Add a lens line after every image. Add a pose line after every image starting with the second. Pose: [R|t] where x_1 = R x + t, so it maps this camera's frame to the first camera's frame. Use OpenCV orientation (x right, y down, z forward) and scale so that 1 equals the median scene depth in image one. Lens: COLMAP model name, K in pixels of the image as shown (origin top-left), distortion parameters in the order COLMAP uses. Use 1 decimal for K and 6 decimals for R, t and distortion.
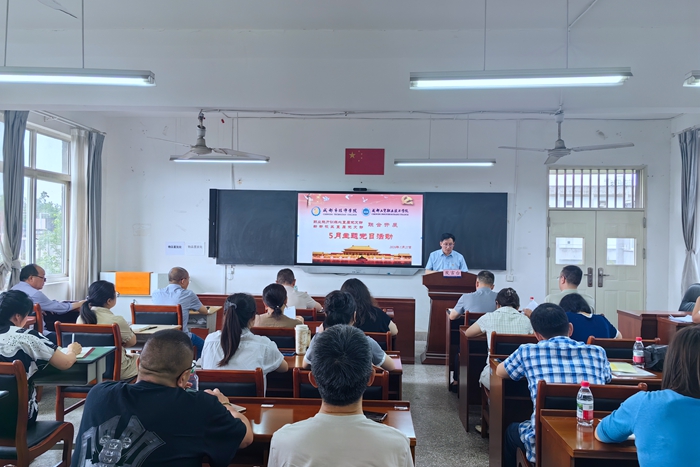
lens RADIAL K [[556.7, 0, 348.6], [0, 556.7, 232.5], [0, 0, 1]] dist [0.004491, -0.002939]
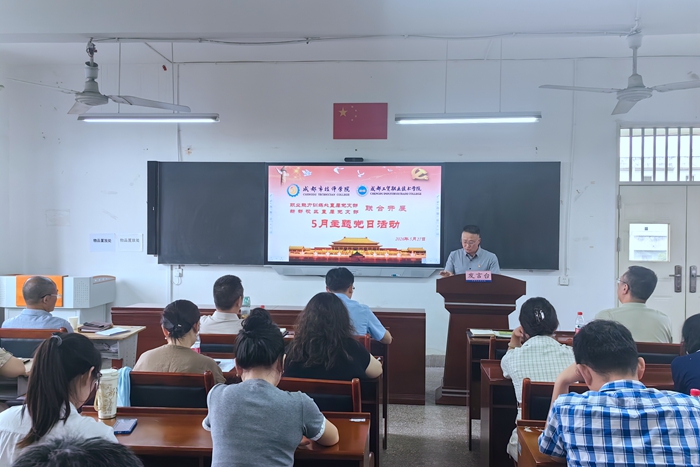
lens RADIAL K [[656.2, 0, 351.2], [0, 656.2, 234.3], [0, 0, 1]] dist [0.008613, 0.000000]
pose [[0.998954, -0.007083, -0.045169, 0.055965], [0.008128, 0.999703, 0.022994, 0.000143], [0.044993, -0.023337, 0.998715, 0.147201]]
